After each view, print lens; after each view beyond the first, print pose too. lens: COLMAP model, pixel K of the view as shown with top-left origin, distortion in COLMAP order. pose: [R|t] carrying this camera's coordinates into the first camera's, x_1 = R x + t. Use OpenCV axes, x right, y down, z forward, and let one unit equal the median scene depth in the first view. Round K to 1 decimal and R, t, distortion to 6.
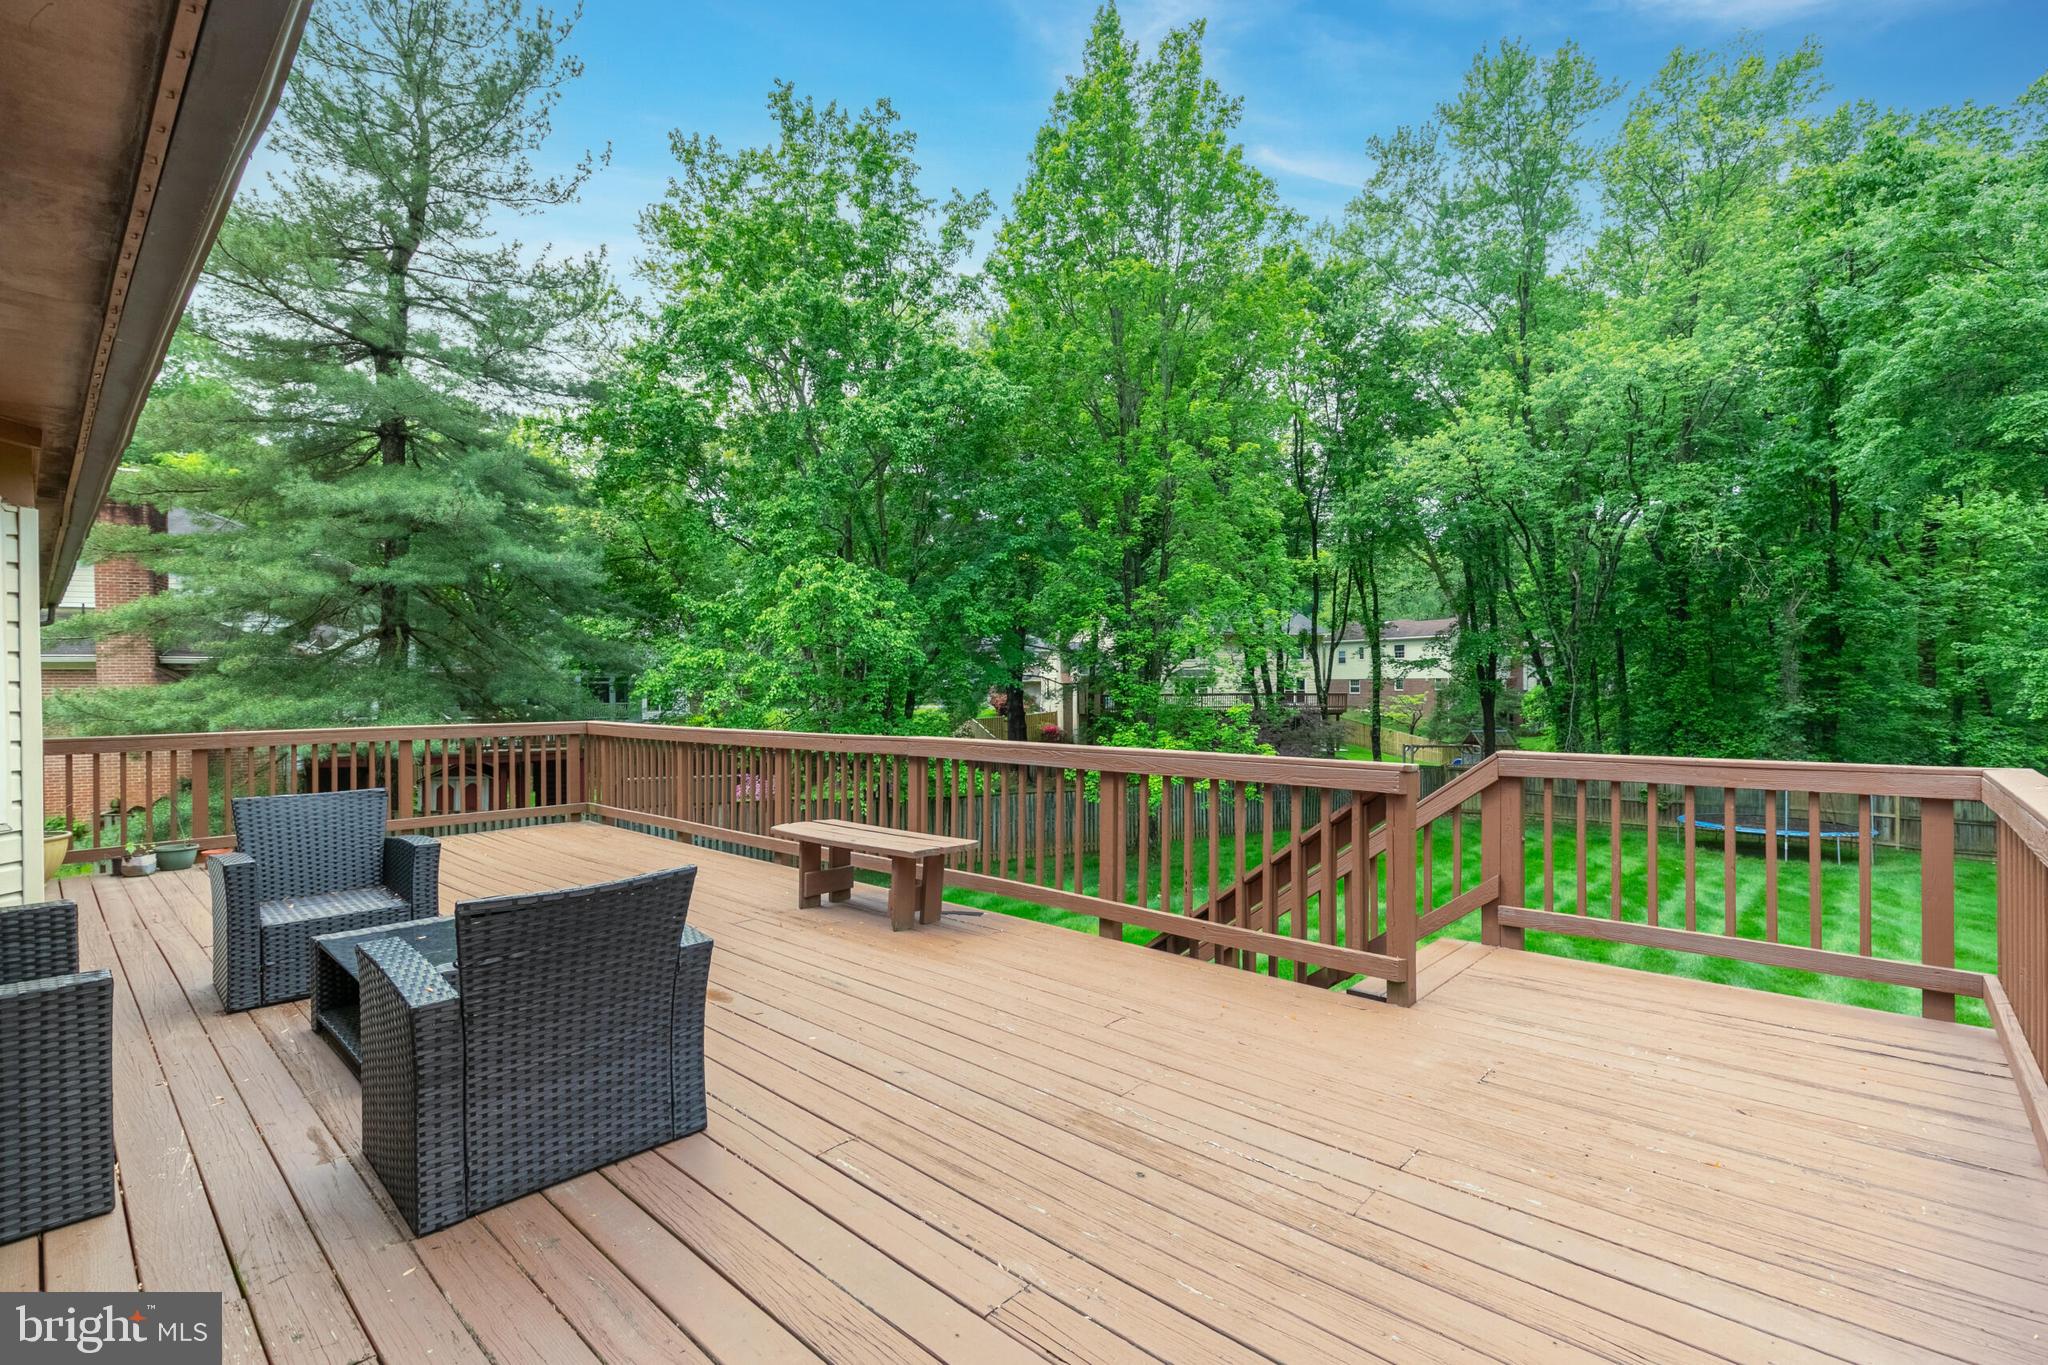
lens RADIAL K [[912.1, 0, 1021.5], [0, 912.1, 687.3], [0, 0, 1]] dist [0.001974, 0.000555]
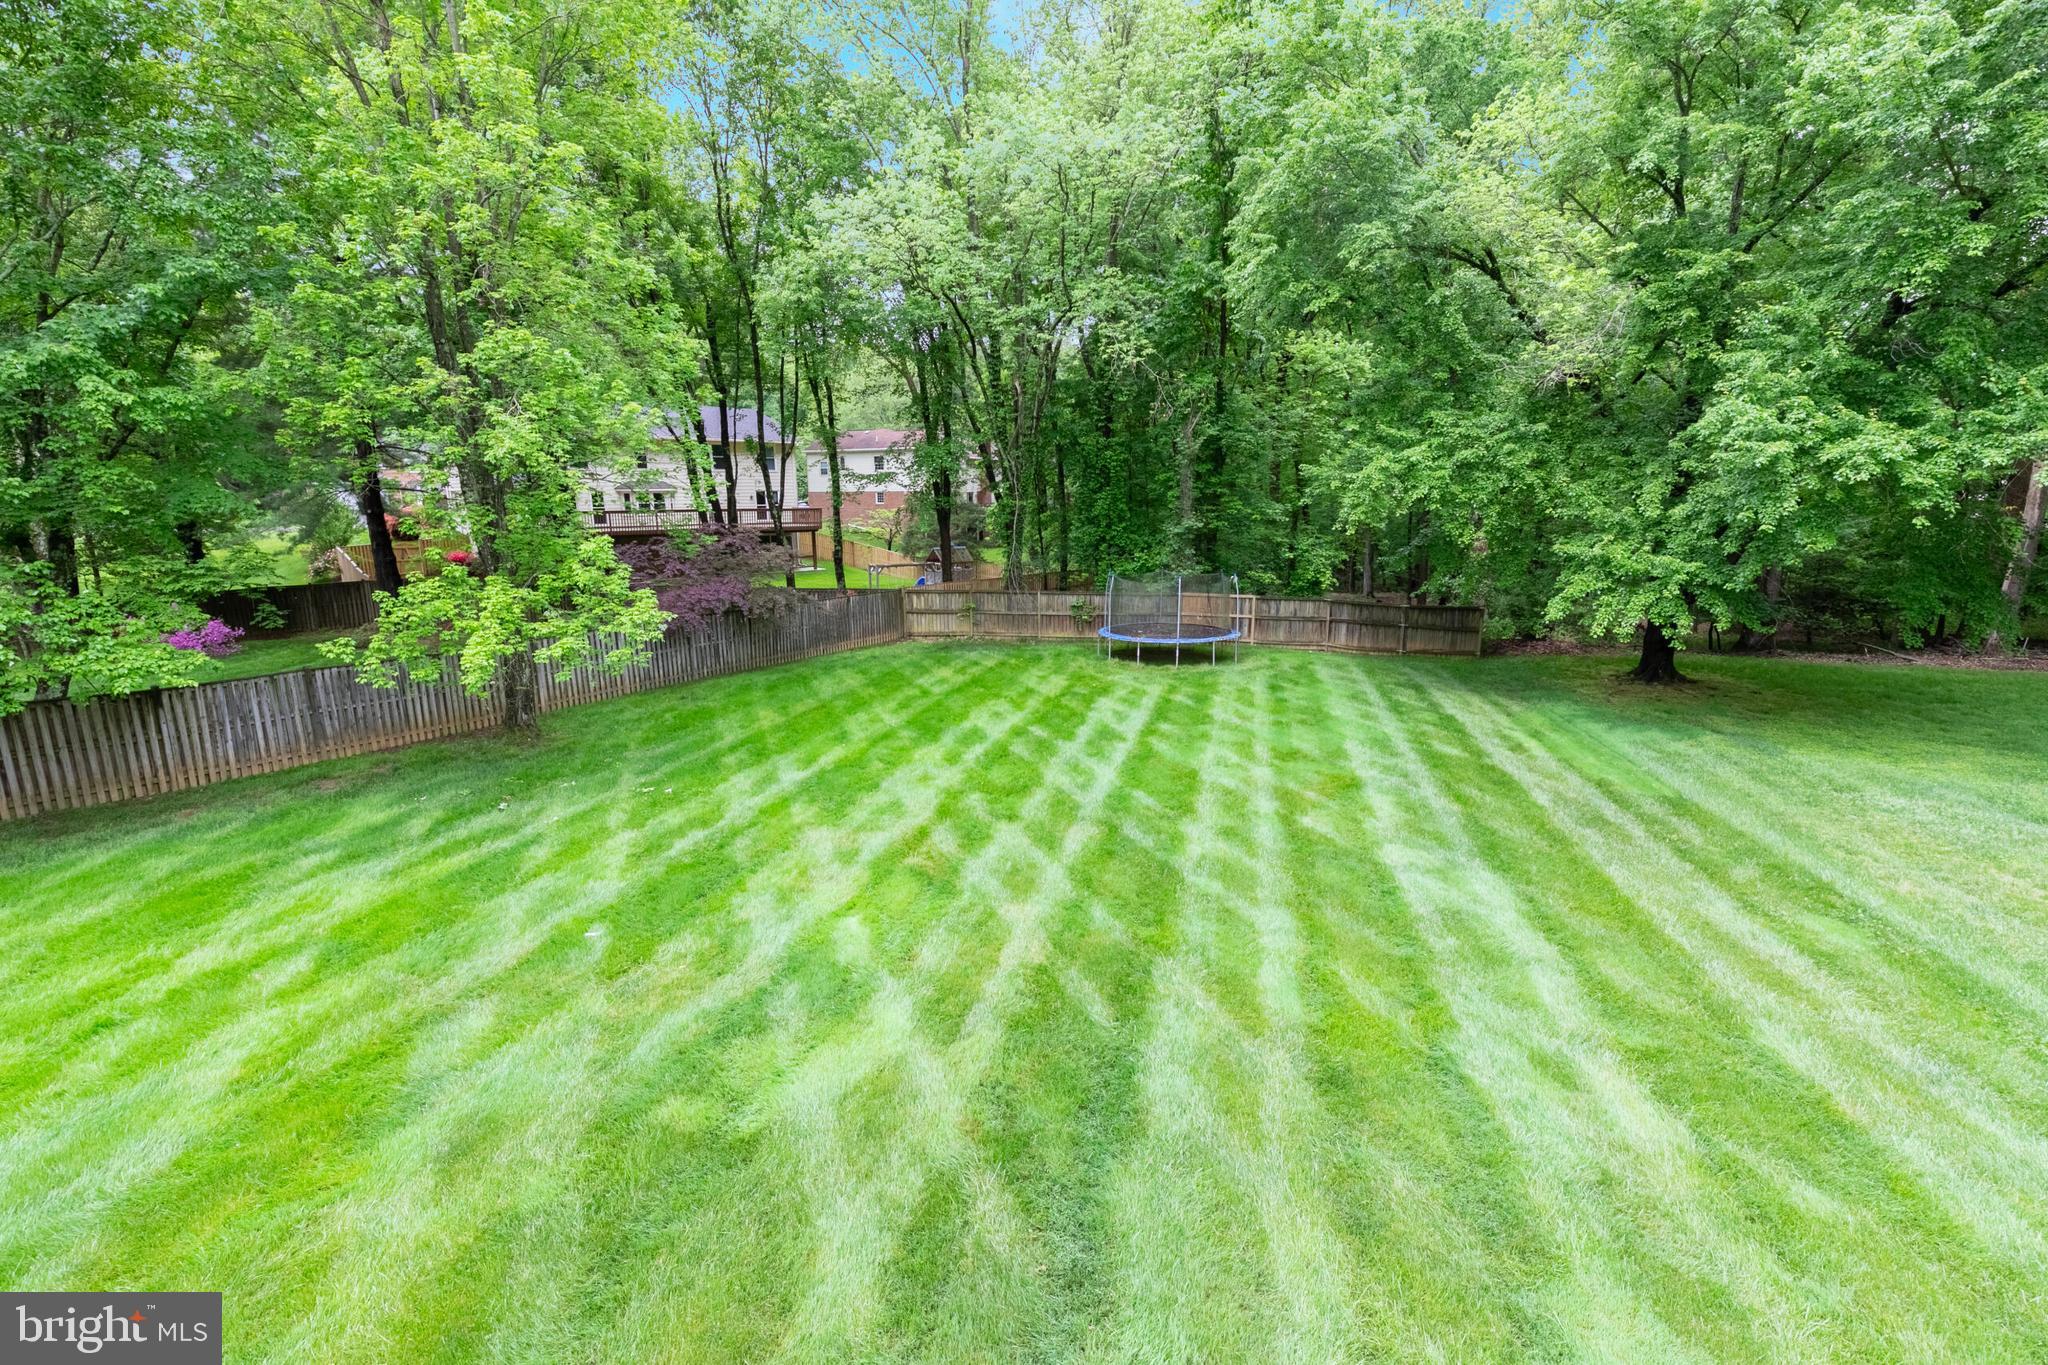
lens RADIAL K [[912.1, 0, 1021.5], [0, 912.1, 687.3], [0, 0, 1]] dist [0.001974, 0.000555]
pose [[0.866908, -0.104955, 0.487293, 0.118586], [0.003731, 0.978921, 0.204206, -0.008557], [-0.498454, -0.175210, 0.849026, 0.135790]]
